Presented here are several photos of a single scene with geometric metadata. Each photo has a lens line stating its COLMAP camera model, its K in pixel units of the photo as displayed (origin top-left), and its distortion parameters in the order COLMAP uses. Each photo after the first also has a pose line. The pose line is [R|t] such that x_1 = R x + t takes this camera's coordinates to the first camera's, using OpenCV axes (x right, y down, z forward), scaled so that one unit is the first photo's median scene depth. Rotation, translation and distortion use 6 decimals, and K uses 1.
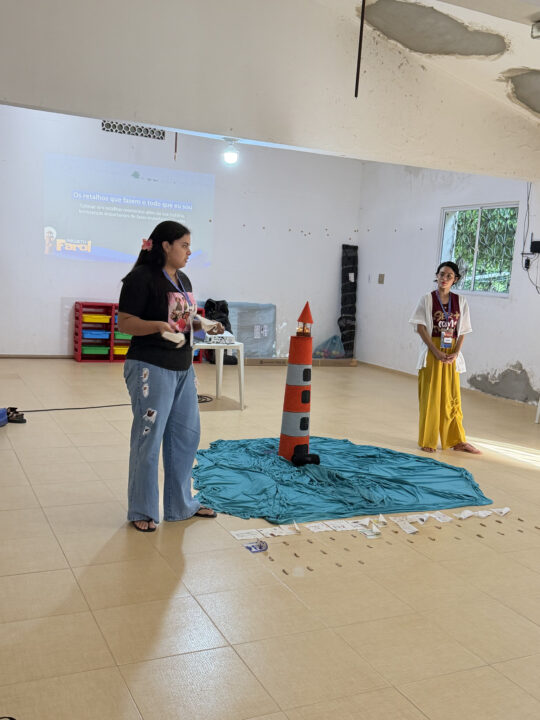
lens RADIAL K [[734.3, 0, 270.0], [0, 734.3, 360.0], [0, 0, 1]] dist [0.230106, -0.002268]
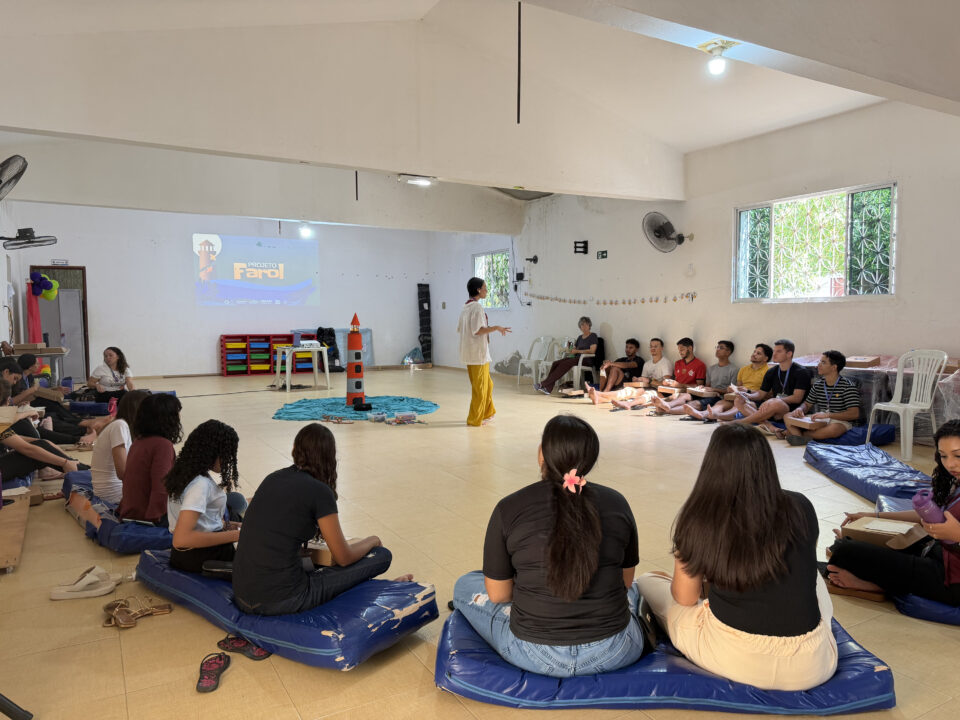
lens RADIAL K [[671.1, 0, 480.0], [0, 671.1, 360.0], [0, 0, 1]] dist [0.077907, 0.000053]
pose [[0.993028, -0.074180, 0.091616, 0.104937], [0.079100, 0.995547, -0.051286, 0.074117], [-0.087404, 0.058175, 0.994473, -0.315382]]
